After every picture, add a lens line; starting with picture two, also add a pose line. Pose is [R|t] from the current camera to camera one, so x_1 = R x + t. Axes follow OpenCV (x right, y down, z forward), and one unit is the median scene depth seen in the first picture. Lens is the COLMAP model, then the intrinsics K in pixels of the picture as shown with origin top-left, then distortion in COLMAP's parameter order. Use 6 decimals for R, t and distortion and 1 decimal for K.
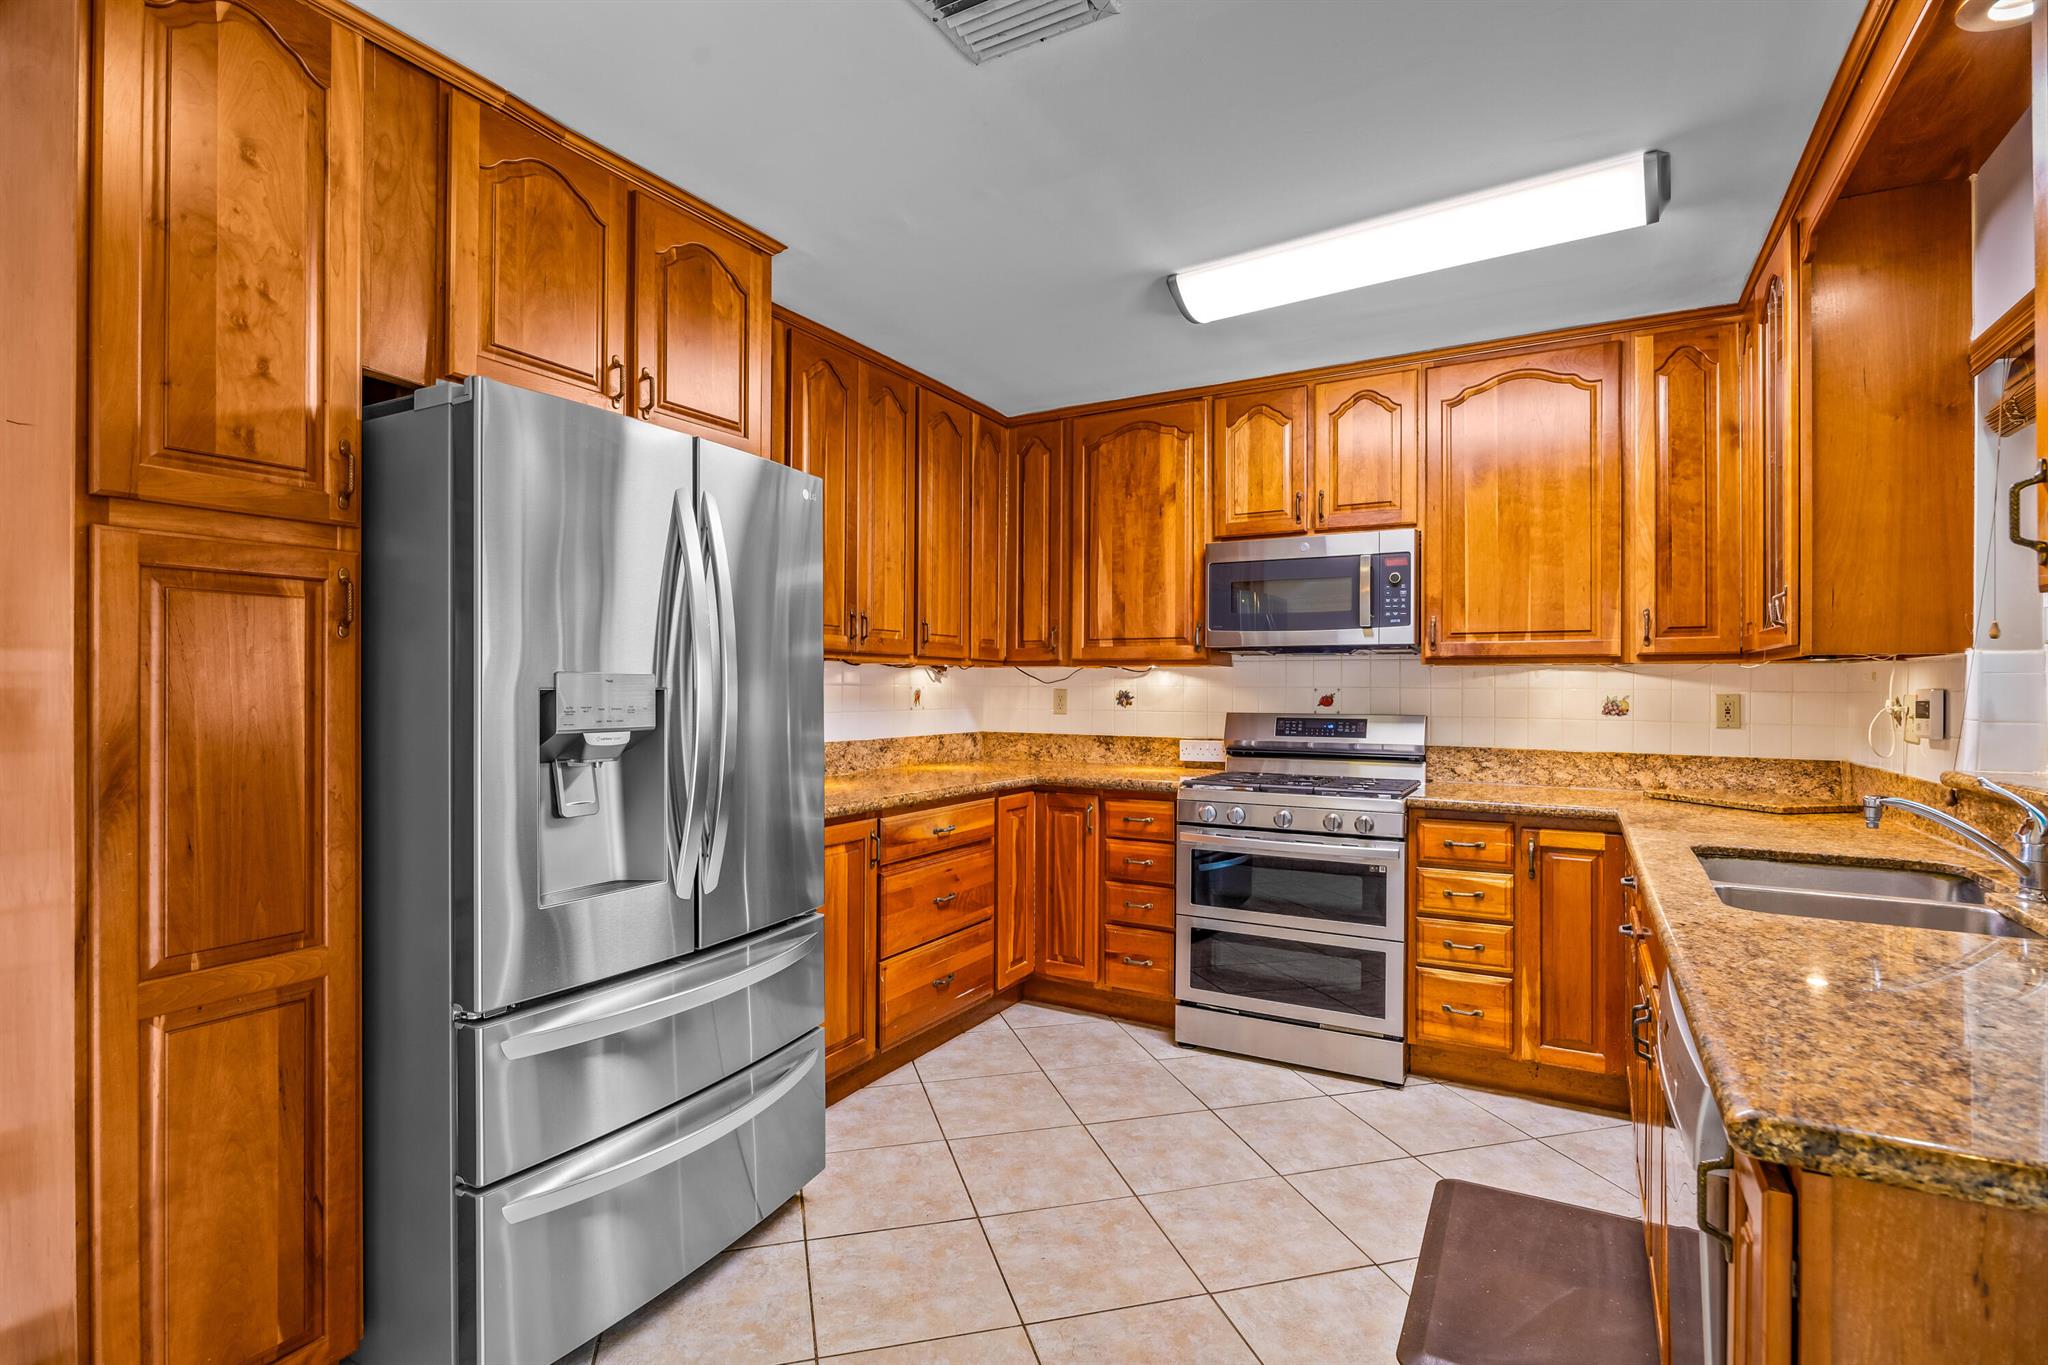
lens RADIAL K [[971.5, 0, 1024.0], [0, 971.5, 682.5], [0, 0, 1]] dist [-0.000142, -0.000025]
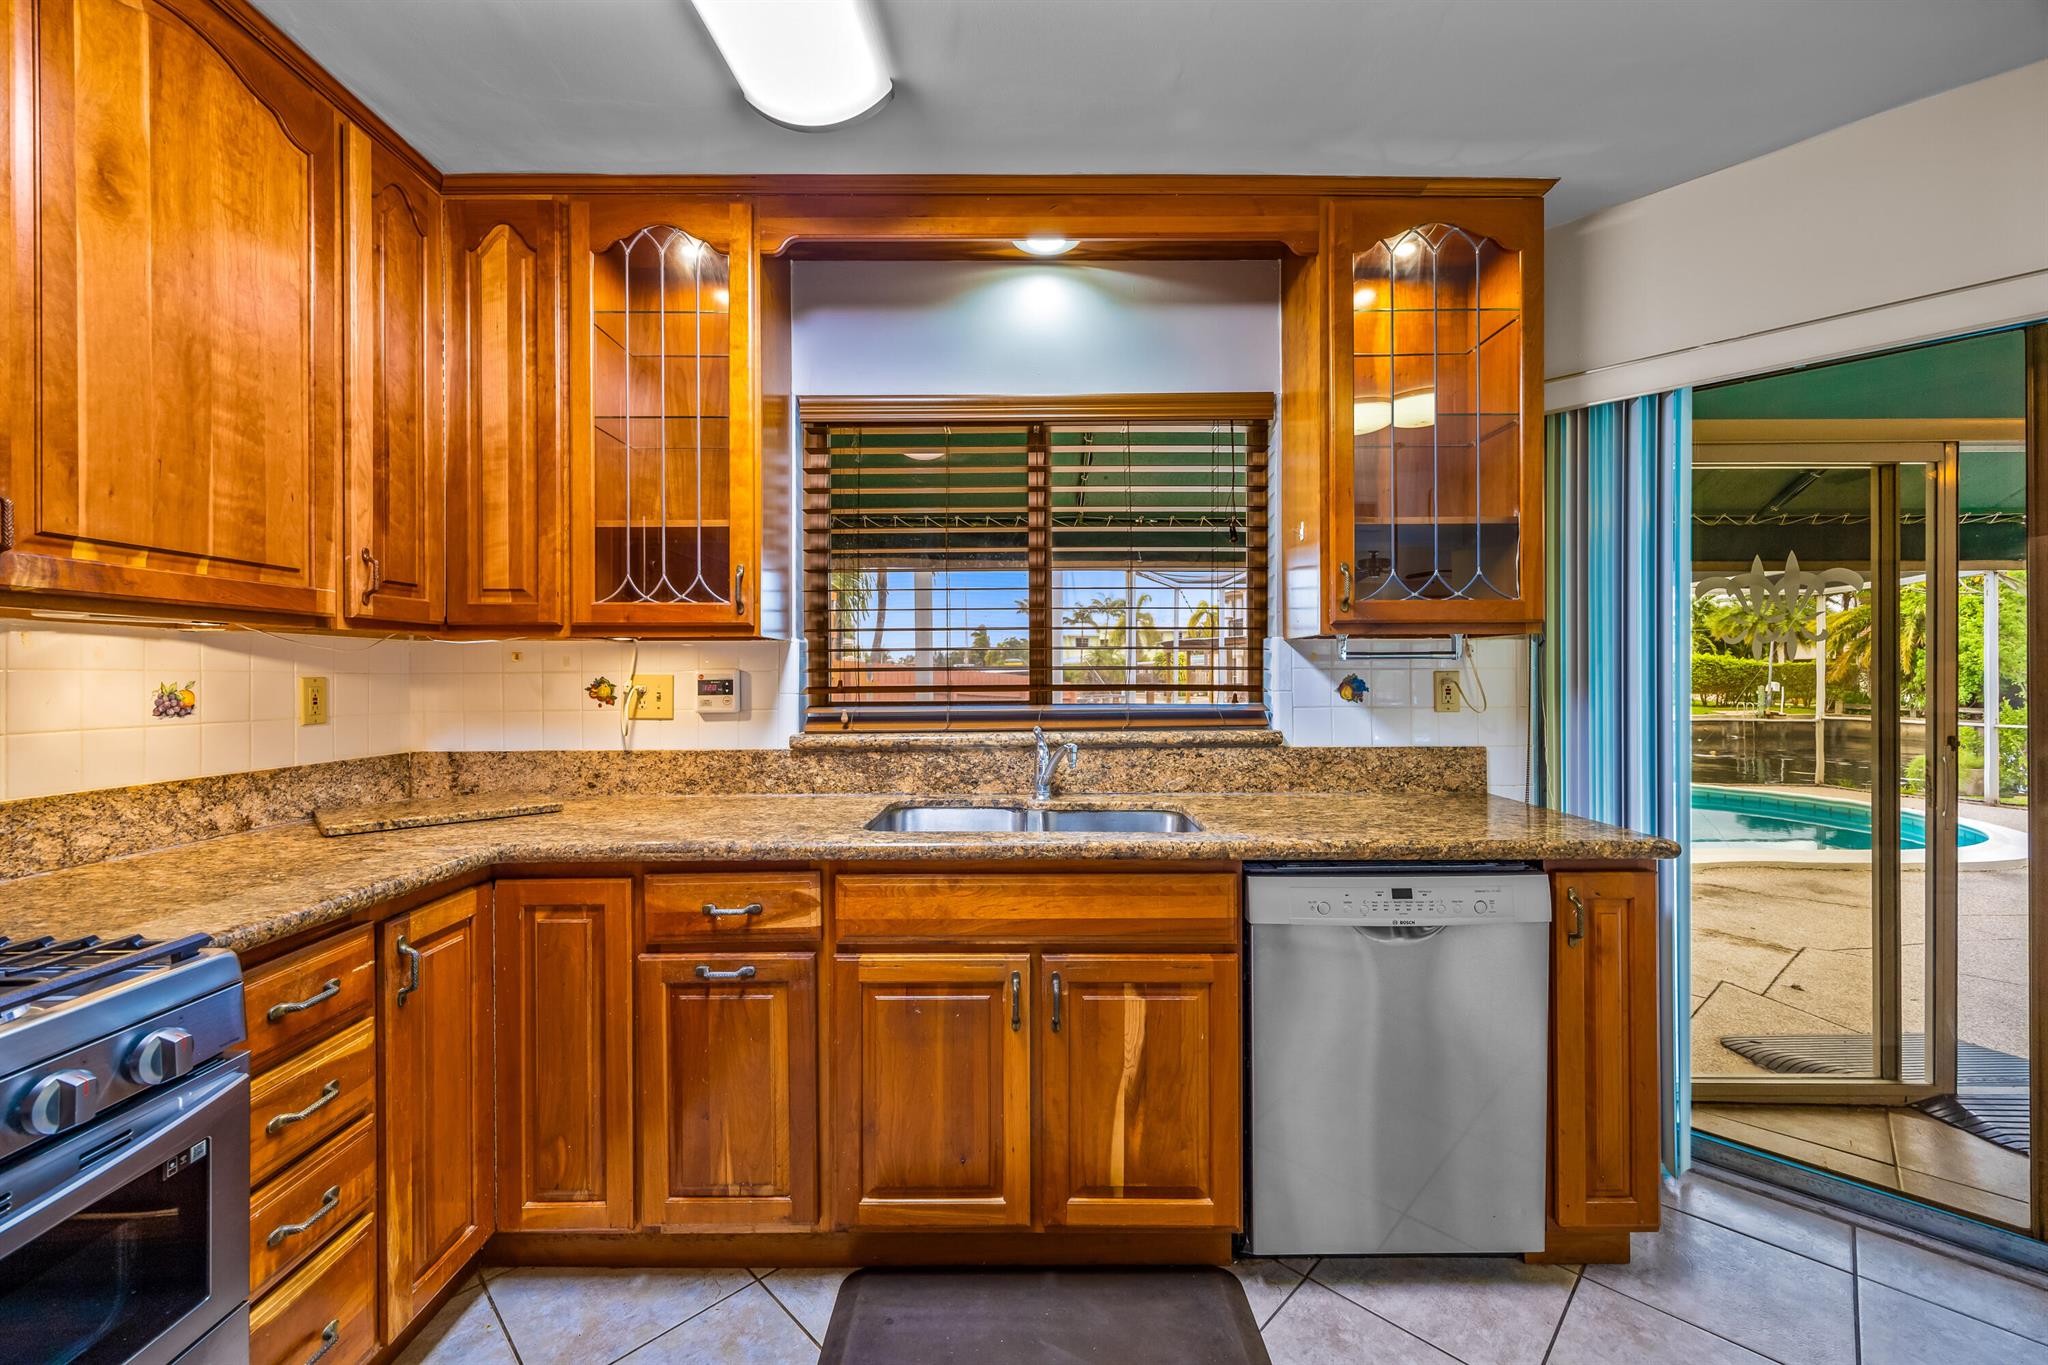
lens RADIAL K [[776.9, 0, 1017.4], [0, 776.9, 679.8], [0, 0, 1]] dist [0.000773, 0.000009]
pose [[-0.494599, -0.007007, 0.869093, -0.039654], [-0.003761, 0.999975, 0.005922, 0.007810], [-0.869113, -0.000340, -0.494613, 0.821867]]
